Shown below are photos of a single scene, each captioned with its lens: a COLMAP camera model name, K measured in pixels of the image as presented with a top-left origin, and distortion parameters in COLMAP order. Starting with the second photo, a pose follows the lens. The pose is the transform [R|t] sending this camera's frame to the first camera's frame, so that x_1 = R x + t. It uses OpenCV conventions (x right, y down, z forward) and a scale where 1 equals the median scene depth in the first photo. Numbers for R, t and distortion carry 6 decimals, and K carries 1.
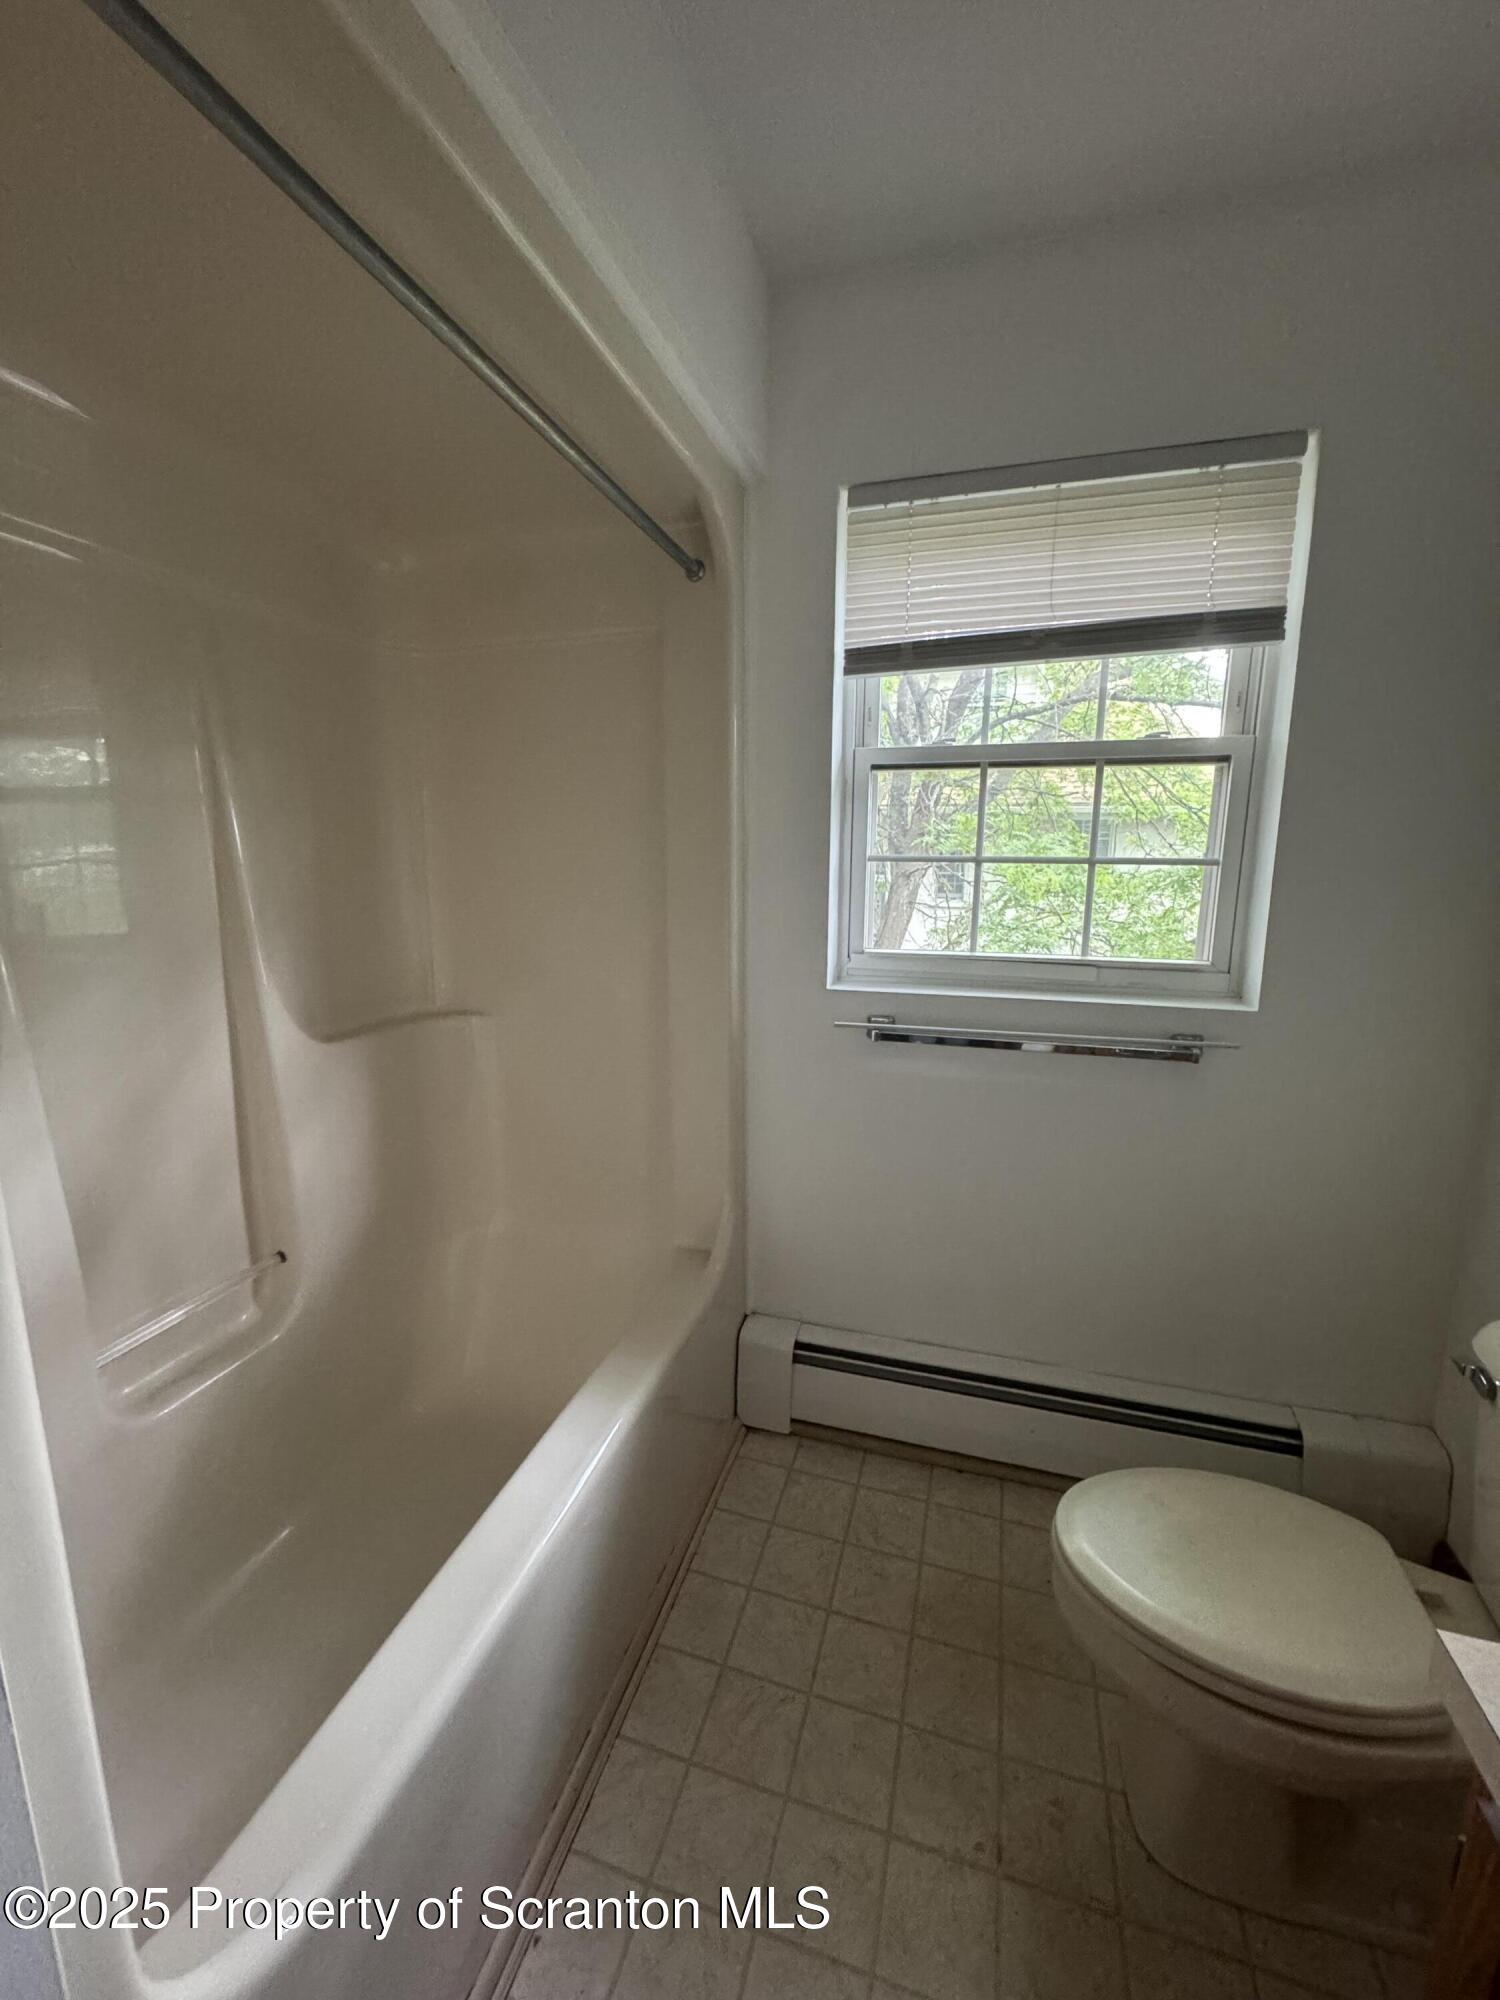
lens RADIAL K [[798.3, 0, 750.3], [0, 798.3, 997.4], [0, 0, 1]] dist [-0.001136, 0.000234]
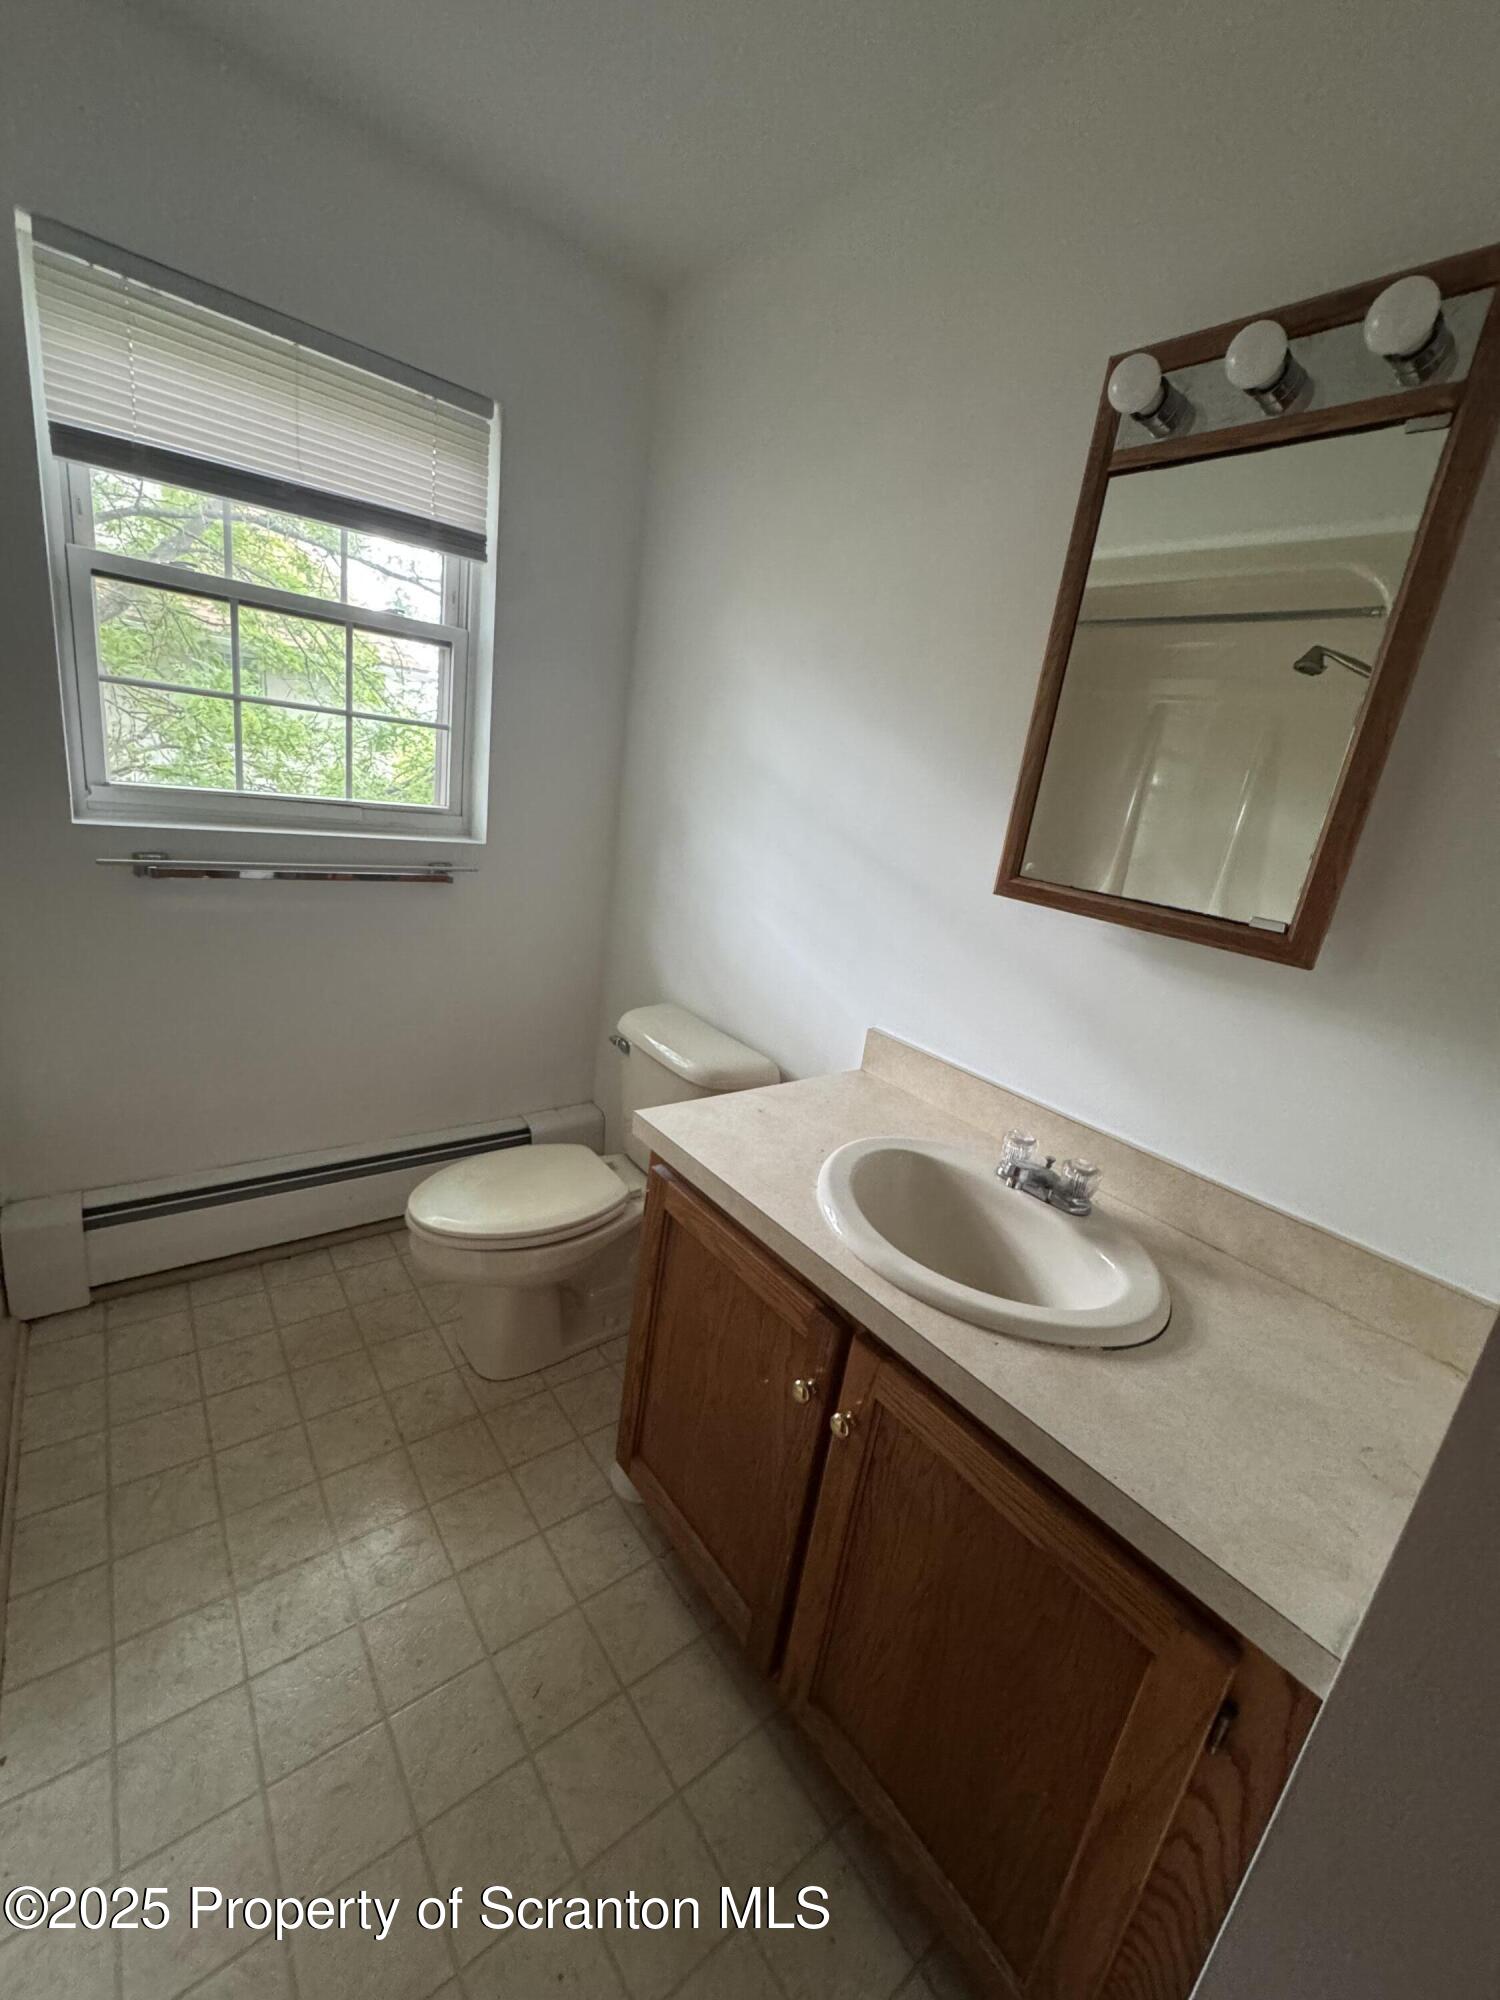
lens RADIAL K [[798.3, 0, 750.3], [0, 798.3, 997.4], [0, 0, 1]] dist [-0.001136, 0.000234]
pose [[0.570384, -0.156333, 0.806363, -0.245488], [0.016499, 0.983703, 0.179045, 0.037391], [-0.821212, -0.088820, 0.563668, -0.169675]]
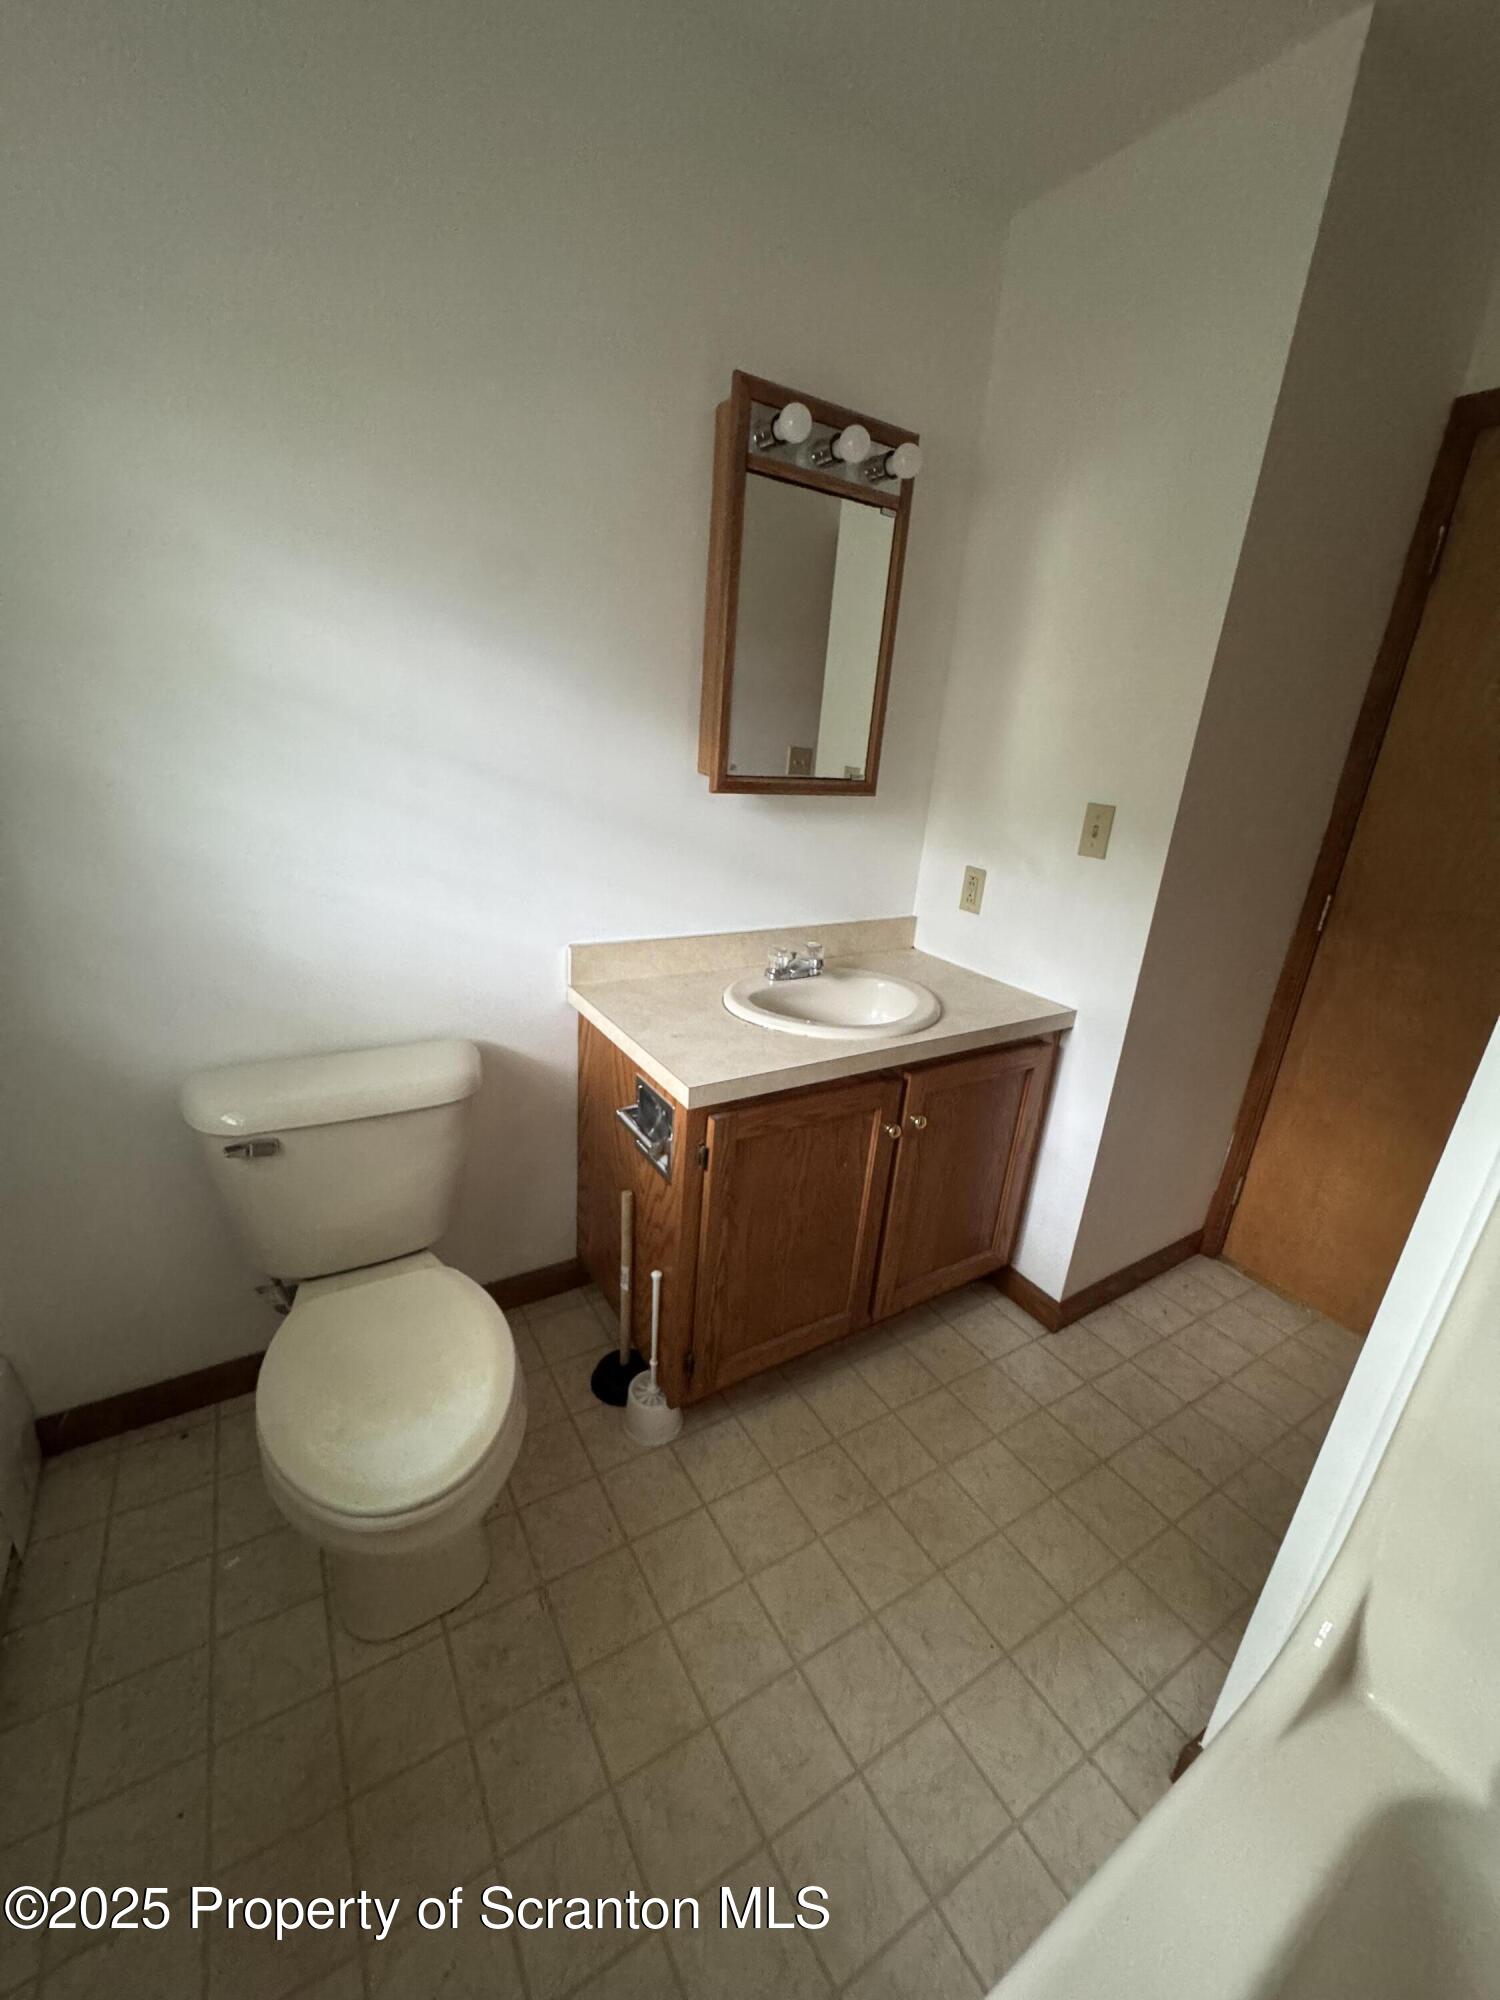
lens RADIAL K [[798.3, 0, 750.3], [0, 798.3, 997.4], [0, 0, 1]] dist [-0.001136, 0.000234]
pose [[-0.743488, -0.275028, 0.609578, -0.190020], [0.047768, 0.887351, 0.458614, -0.151800], [-0.667041, 0.370093, -0.646597, 0.807771]]
